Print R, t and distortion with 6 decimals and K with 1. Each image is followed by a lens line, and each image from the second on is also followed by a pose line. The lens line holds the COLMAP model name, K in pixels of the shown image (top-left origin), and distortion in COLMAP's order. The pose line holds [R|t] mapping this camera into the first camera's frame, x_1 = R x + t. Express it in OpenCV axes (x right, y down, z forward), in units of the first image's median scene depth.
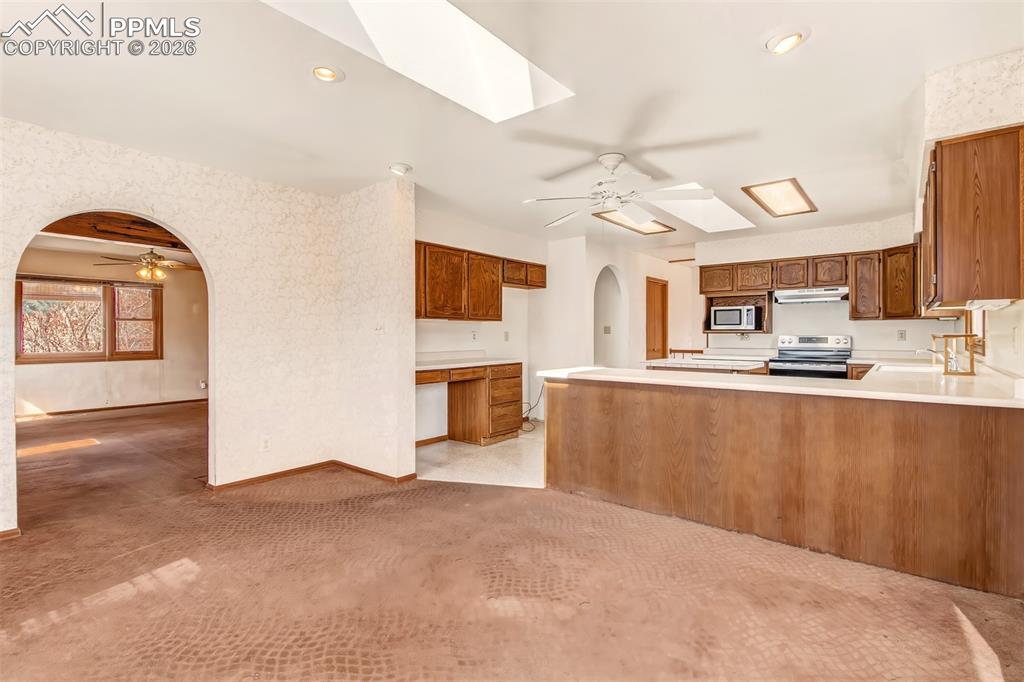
lens RADIAL K [[482.3, 0, 513.3], [0, 482.3, 335.1], [0, 0, 1]] dist [0.013291, -0.004727]
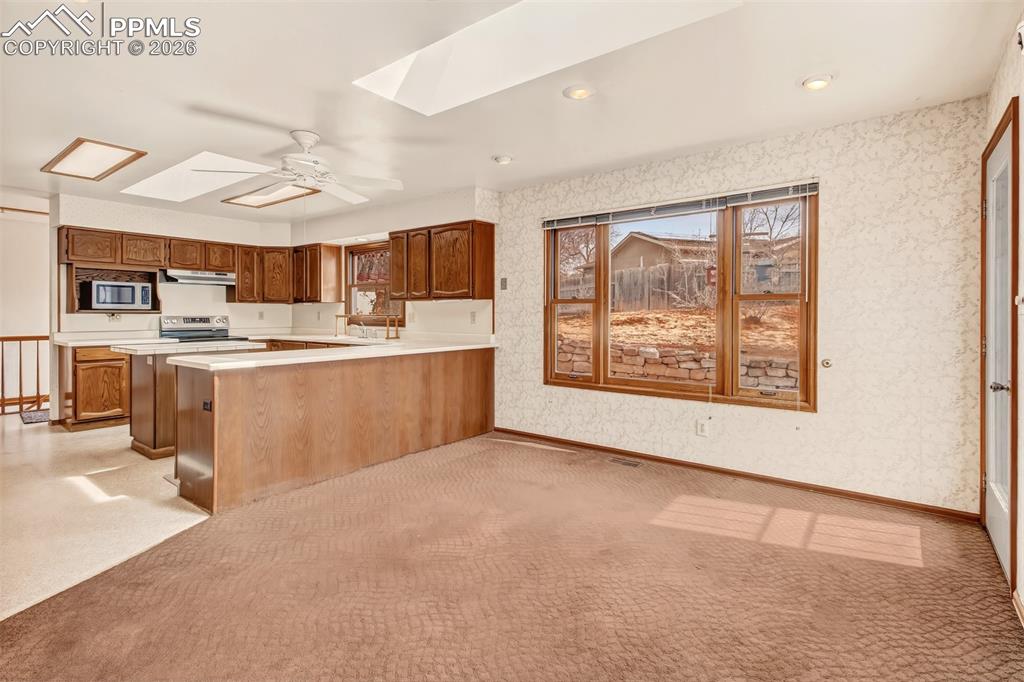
lens RADIAL K [[482.3, 0, 525.5], [0, 482.3, 320.6], [0, 0, 1]] dist [0.013291, -0.004727]
pose [[-0.023633, -0.012308, 0.999645, -0.672969], [0.001307, 0.999923, 0.012342, -0.001990], [-0.999720, 0.001598, -0.023615, 0.488212]]
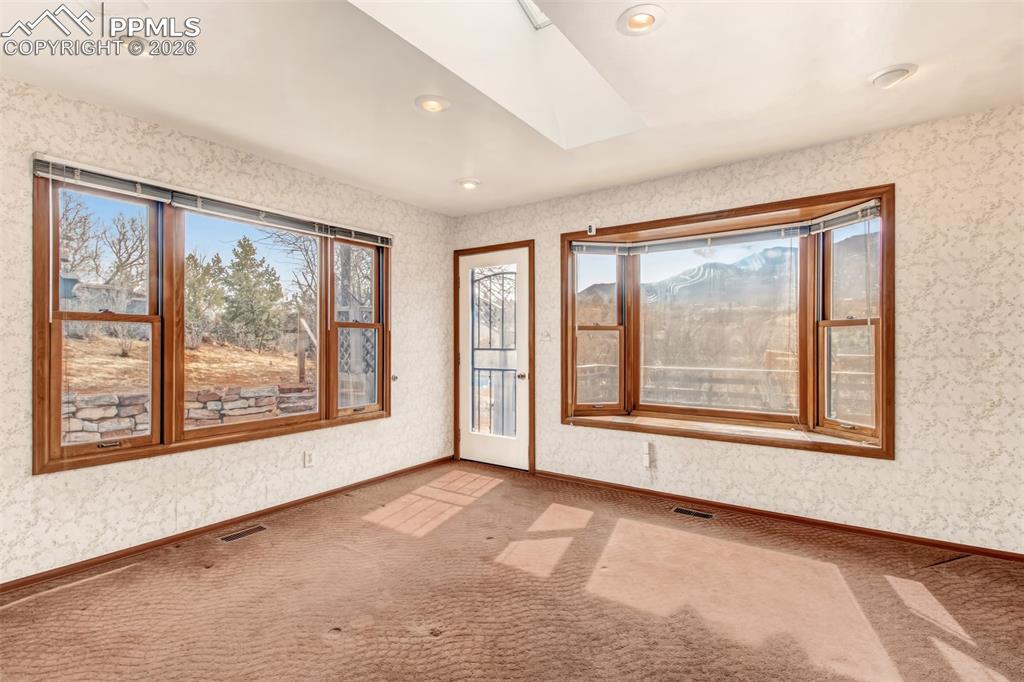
lens RADIAL K [[482.3, 0, 508.1], [0, 482.3, 343.8], [0, 0, 1]] dist [0.013291, -0.004727]
pose [[-0.998005, -0.000347, -0.063138, -0.073472], [-0.000516, 0.999996, 0.002660, 0.001881], [0.063137, 0.002687, -0.998001, 1.035008]]
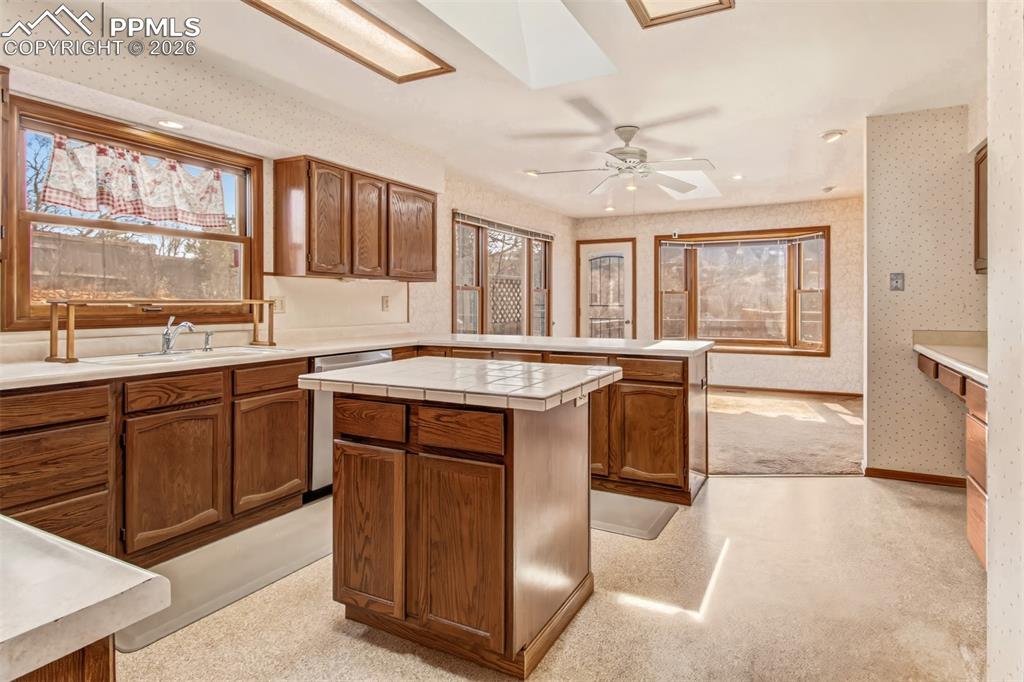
lens RADIAL K [[533.3, 0, 561.0], [0, 533.3, 303.9], [0, 0, 1]] dist [0.003609, 0.000212]
pose [[-0.971948, 0.001508, -0.235190, 0.515267], [0.000274, 0.999986, 0.005279, 0.001401], [0.235194, 0.005066, -0.971935, 1.771818]]
